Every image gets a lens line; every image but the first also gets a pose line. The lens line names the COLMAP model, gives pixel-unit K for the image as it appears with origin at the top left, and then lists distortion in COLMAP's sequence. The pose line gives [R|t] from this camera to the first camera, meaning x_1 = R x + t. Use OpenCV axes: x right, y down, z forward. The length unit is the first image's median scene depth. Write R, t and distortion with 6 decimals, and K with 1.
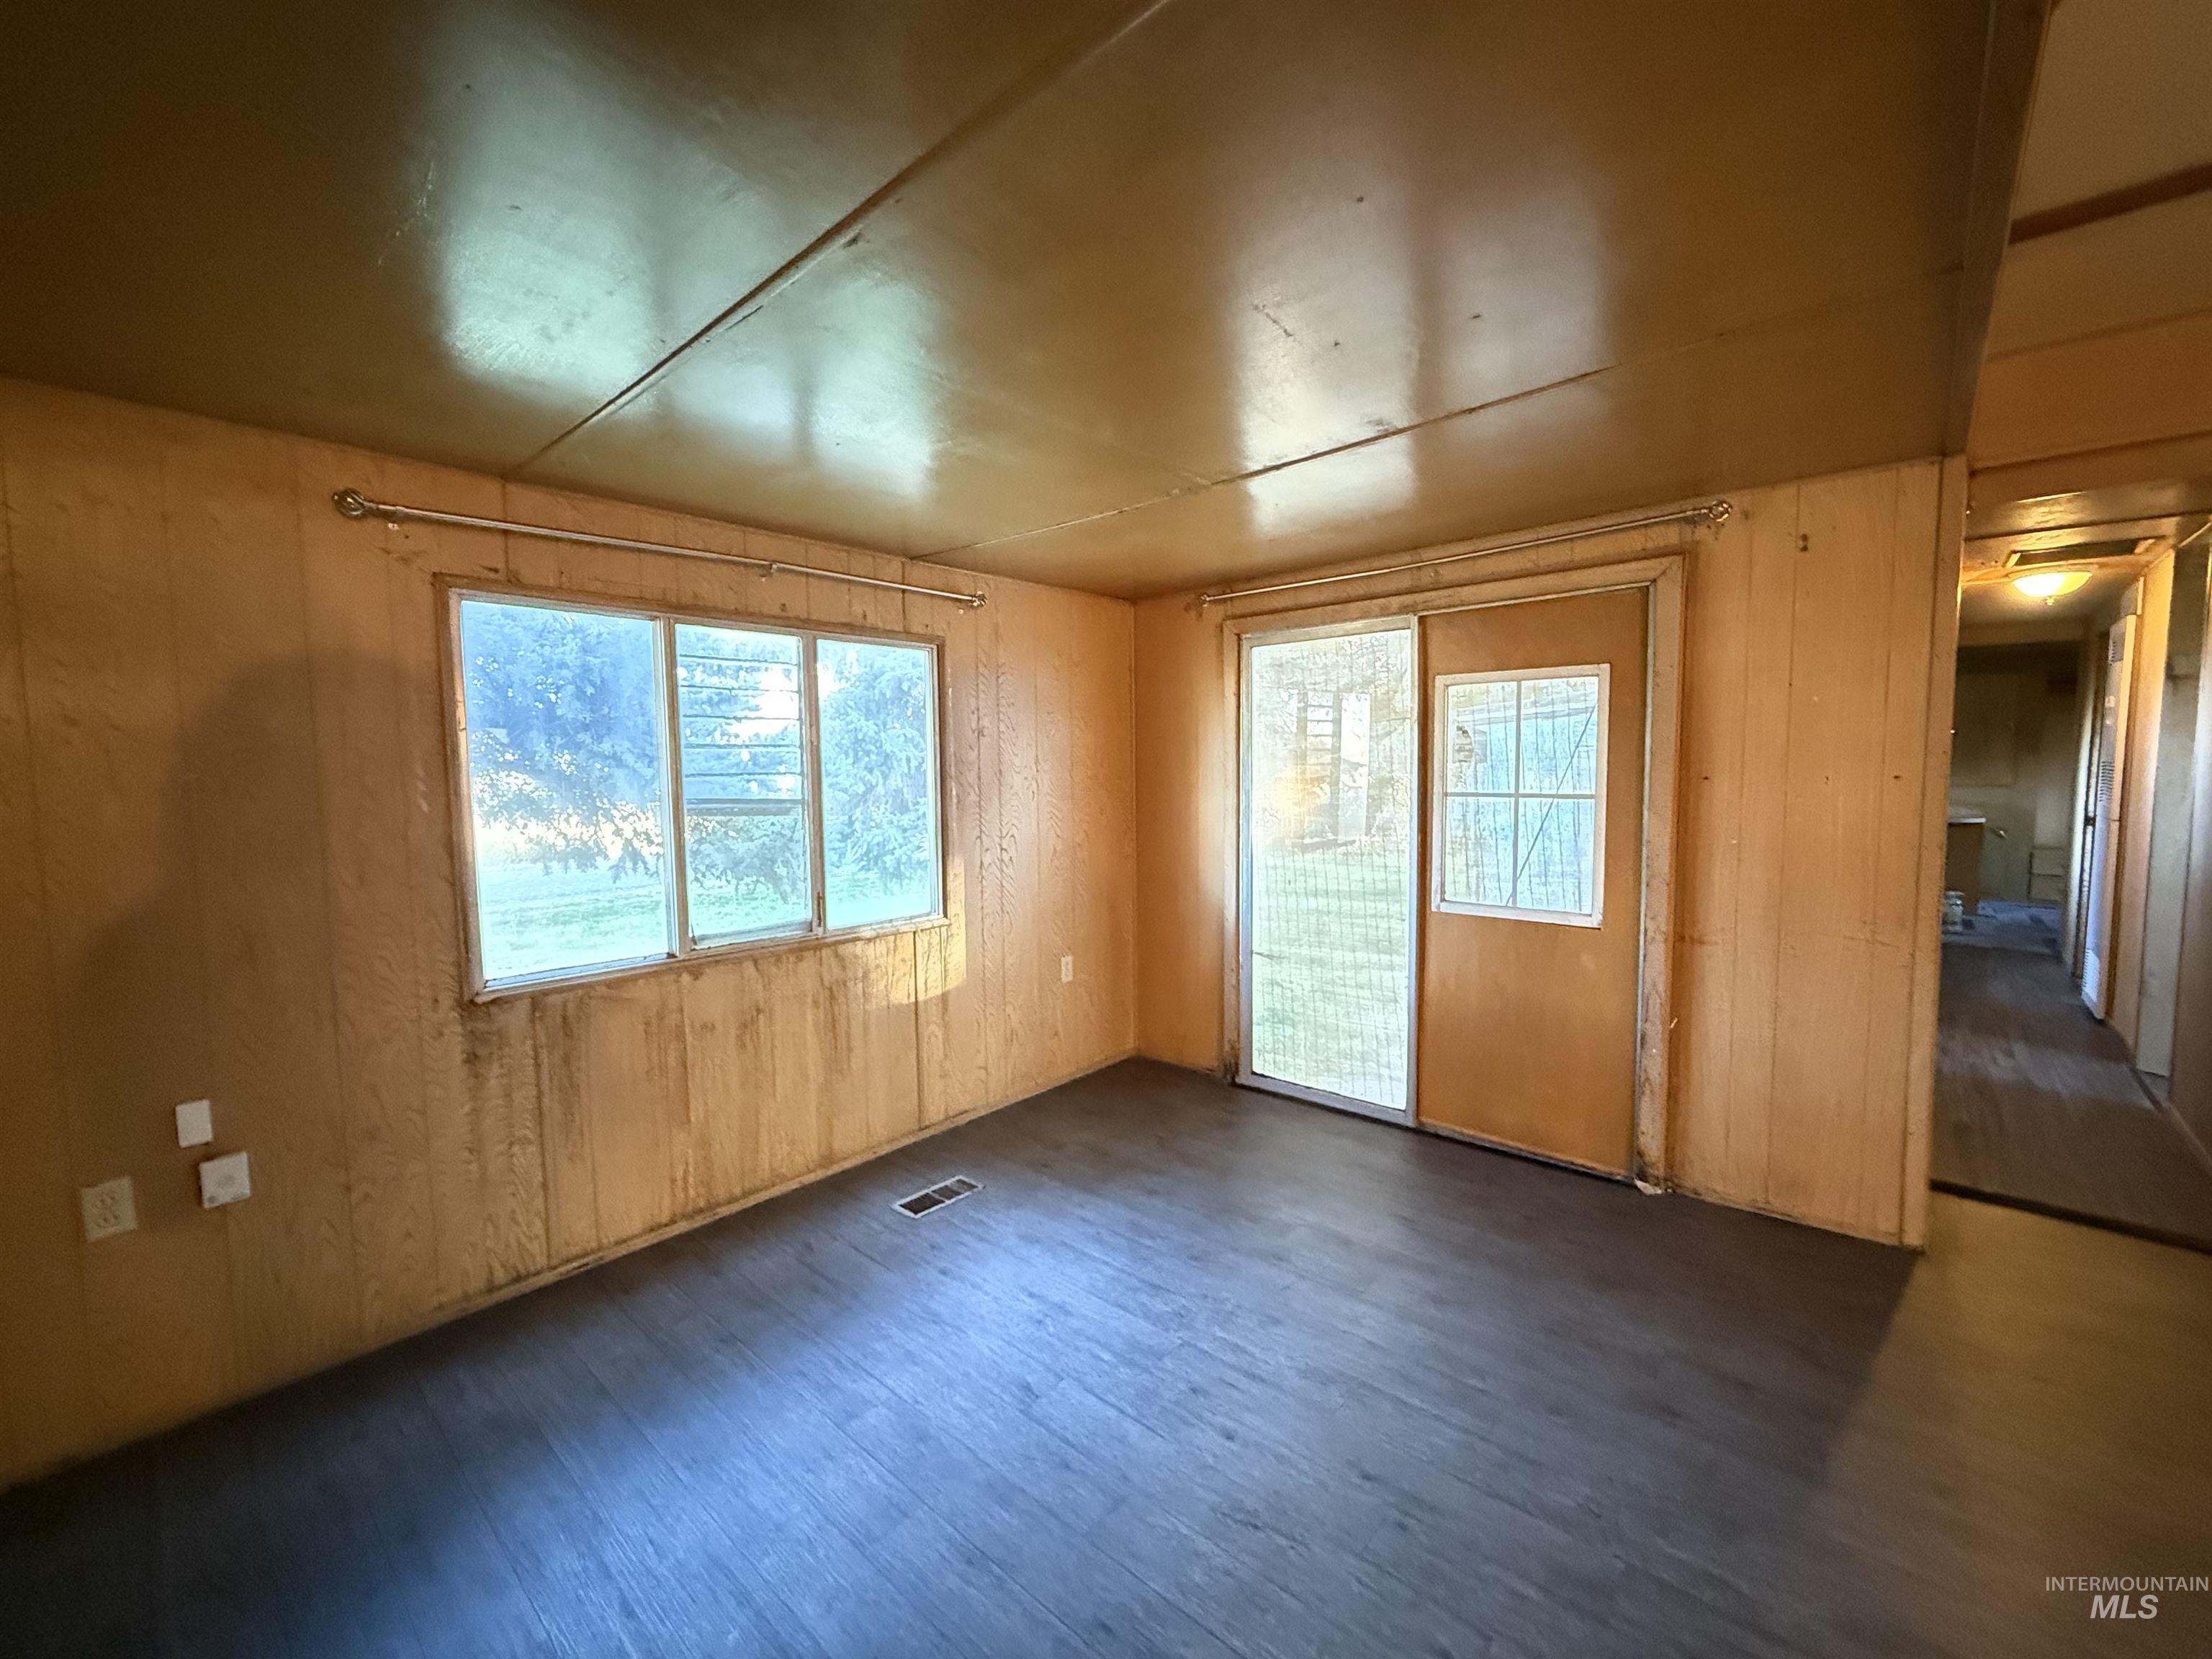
lens RADIAL K [[897.5, 0, 1106.0], [0, 897.5, 829.5], [0, 0, 1]] dist [0.004131, -0.000164]
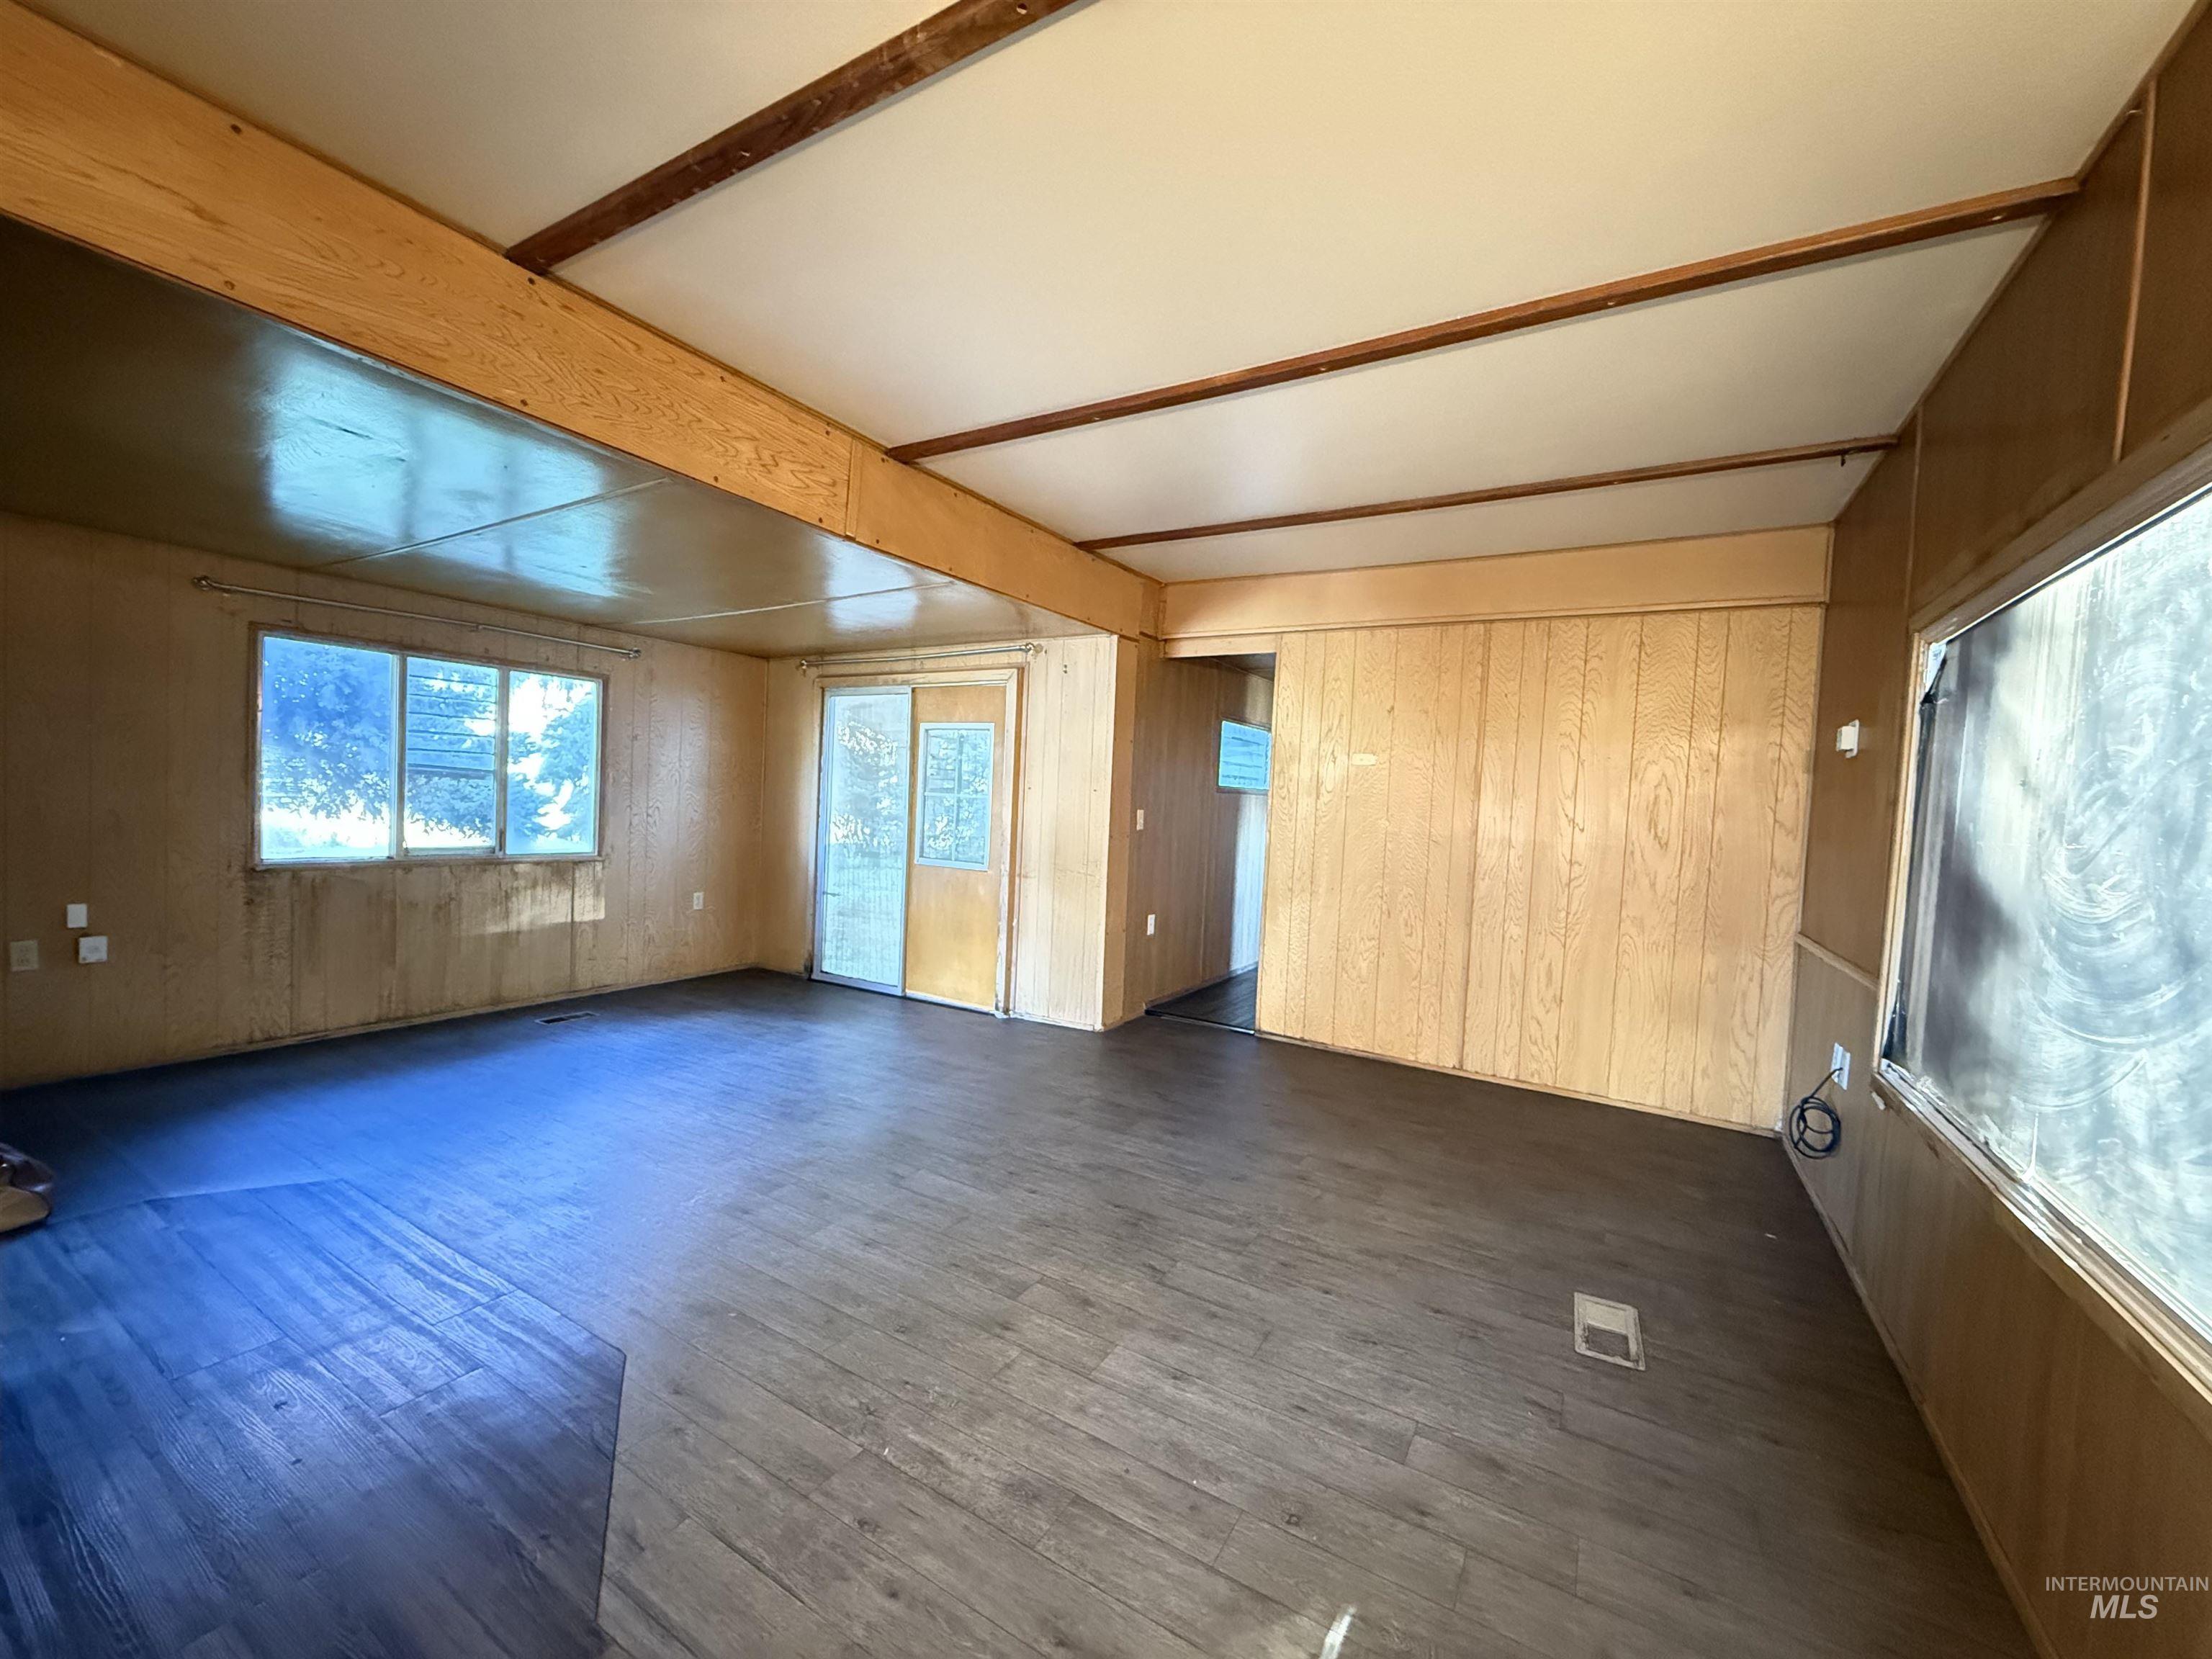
lens RADIAL K [[878.0, 0, 1102.3], [0, 878.0, 830.5], [0, 0, 1]] dist [-0.000280, 0.000037]
pose [[0.979749, 0.051088, 0.193603, 0.450525], [-0.044289, 0.998246, -0.039284, 0.091880], [-0.195270, 0.029914, 0.980293, -0.779689]]
